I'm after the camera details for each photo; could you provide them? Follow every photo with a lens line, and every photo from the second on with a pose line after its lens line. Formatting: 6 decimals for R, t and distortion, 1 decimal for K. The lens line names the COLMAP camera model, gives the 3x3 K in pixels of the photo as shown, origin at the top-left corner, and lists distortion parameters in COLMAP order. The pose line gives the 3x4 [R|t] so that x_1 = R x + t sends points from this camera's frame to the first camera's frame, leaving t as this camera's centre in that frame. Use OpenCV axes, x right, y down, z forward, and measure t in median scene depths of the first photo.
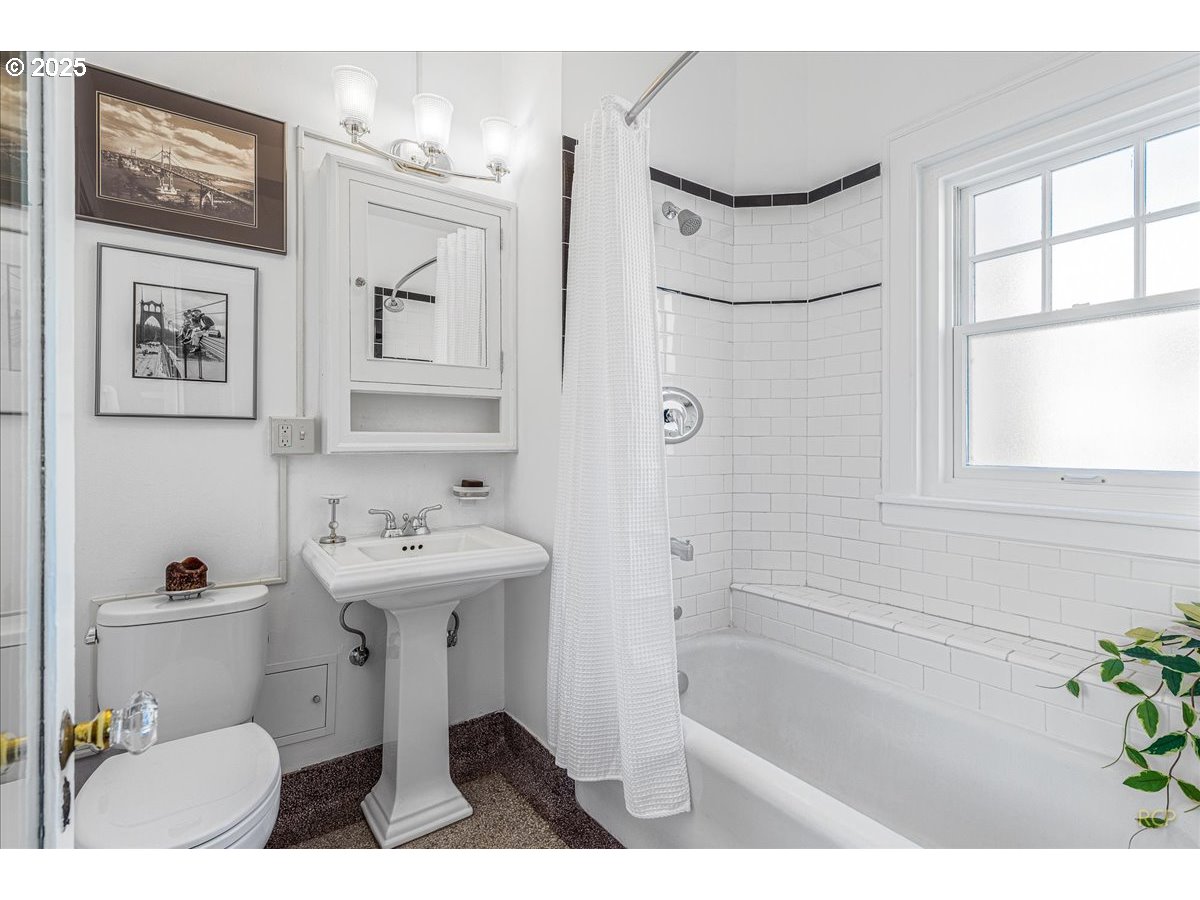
lens RADIAL K [[569.5, 0, 606.2], [0, 569.5, 441.0], [0, 0, 1]] dist [-0.004259, -0.000263]
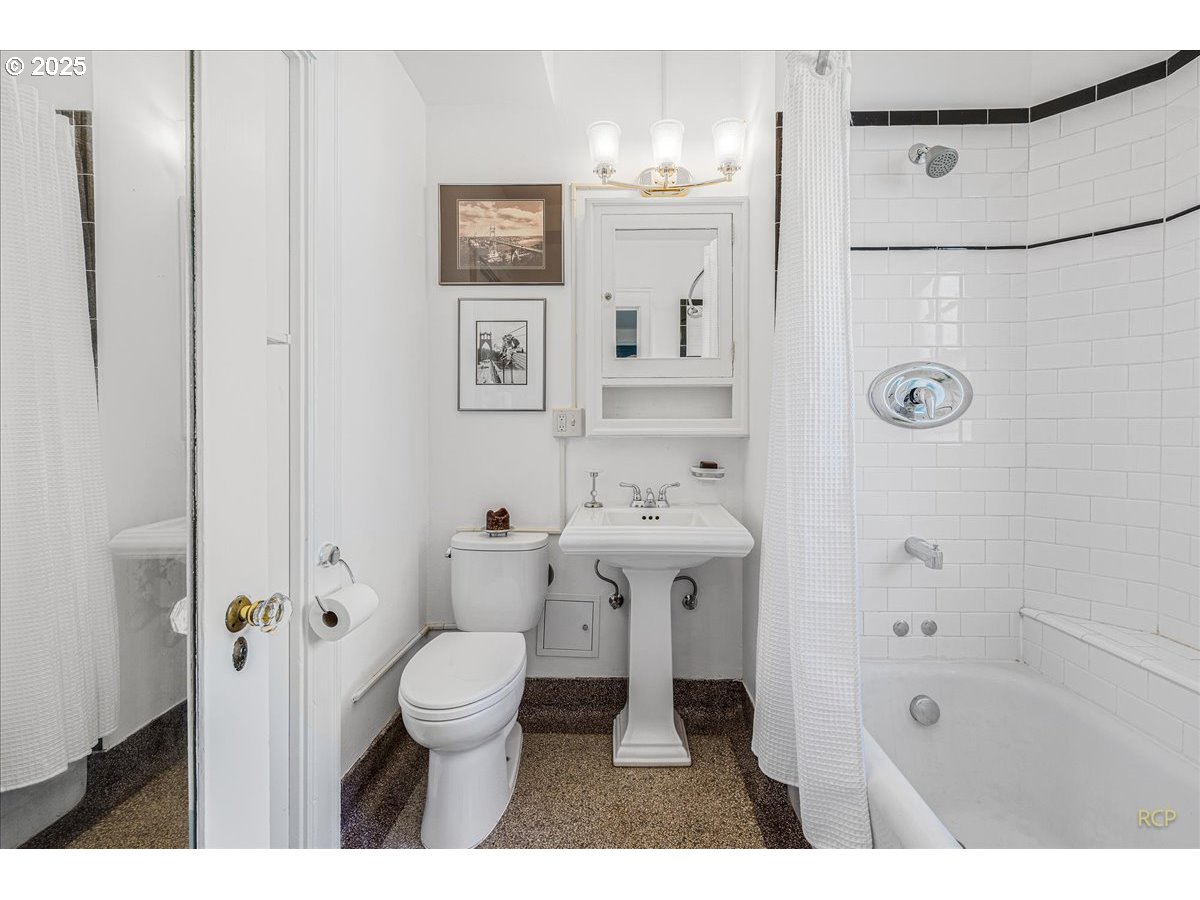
lens RADIAL K [[492.3, 0, 614.9], [0, 492.3, 432.3], [0, 0, 1]] dist [-0.001999, -0.000629]
pose [[0.802036, 0.003483, -0.597265, 0.212082], [0.003350, 0.999941, 0.010329, 0.001649], [0.597266, -0.010285, 0.801977, 0.154868]]
